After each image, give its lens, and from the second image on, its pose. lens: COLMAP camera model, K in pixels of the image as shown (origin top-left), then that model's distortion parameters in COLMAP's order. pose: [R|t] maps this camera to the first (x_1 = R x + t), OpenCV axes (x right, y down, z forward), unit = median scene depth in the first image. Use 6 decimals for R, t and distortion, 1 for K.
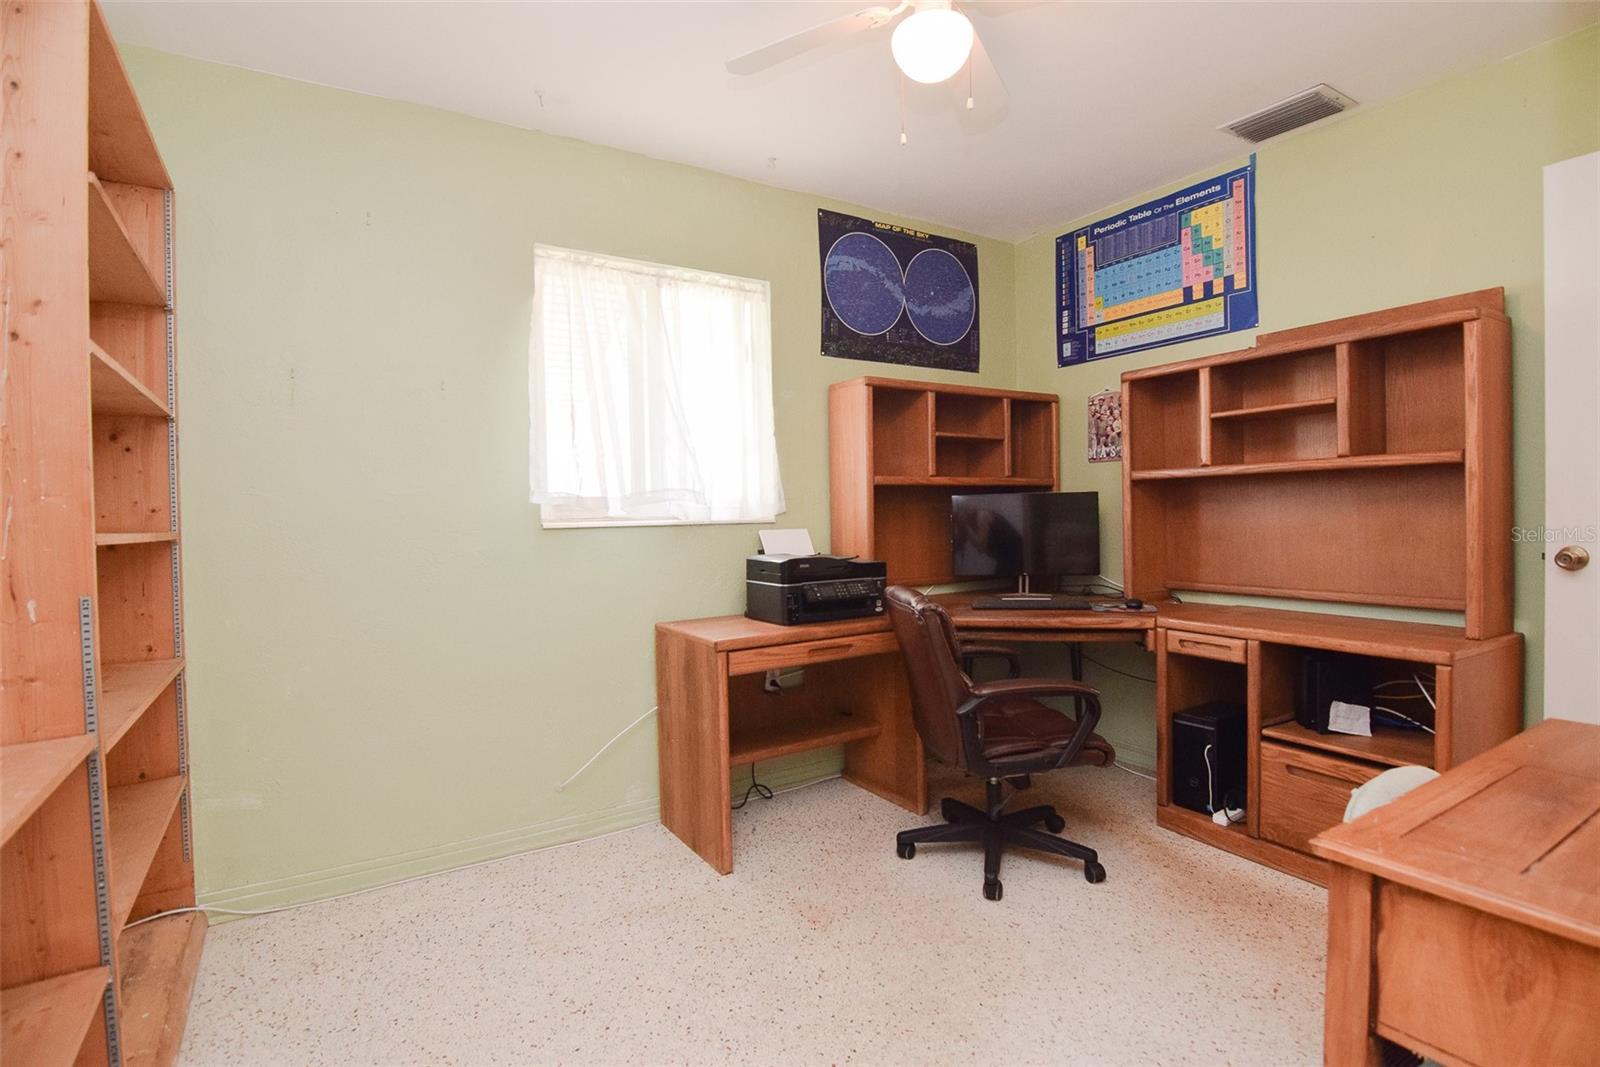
lens RADIAL K [[783.8, 0, 804.0], [0, 783.8, 528.8], [0, 0, 1]] dist [-0.000428, -0.011590]
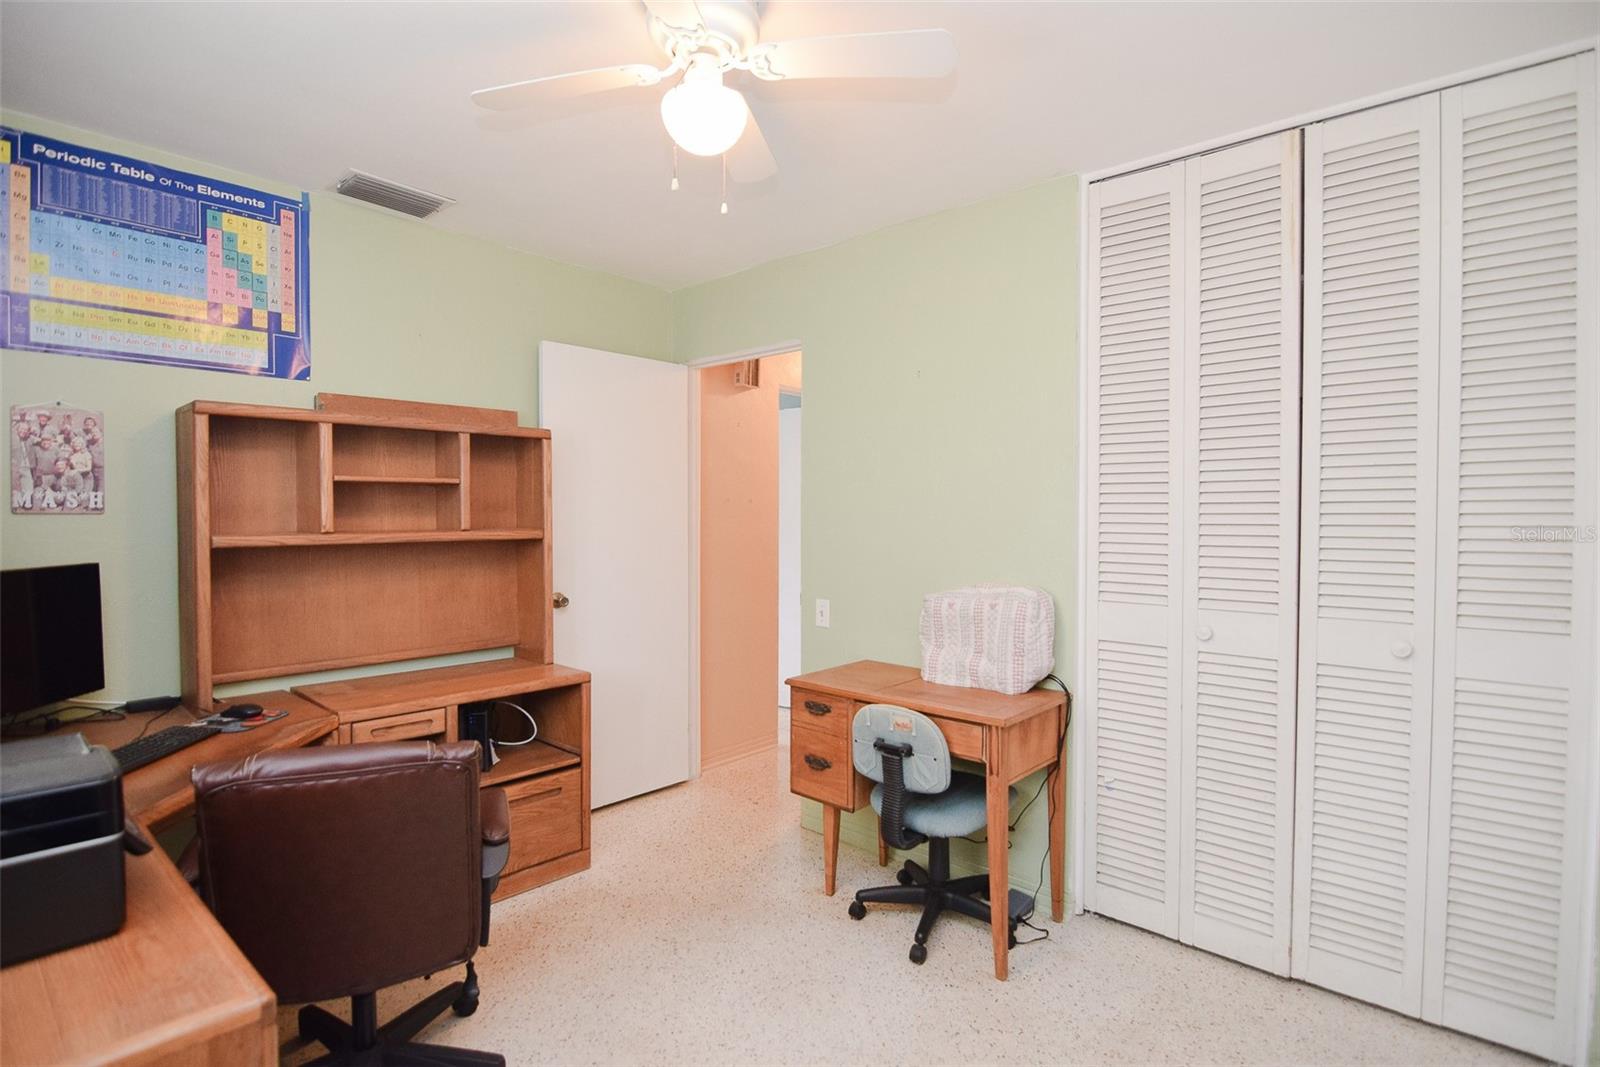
lens RADIAL K [[783.8, 0, 804.0], [0, 783.8, 528.8], [0, 0, 1]] dist [-0.000428, -0.011590]
pose [[-0.278502, -0.003243, 0.960430, -0.505671], [0.020908, 0.999737, 0.009438, -0.085389], [-0.960208, 0.022709, -0.278361, 0.748877]]
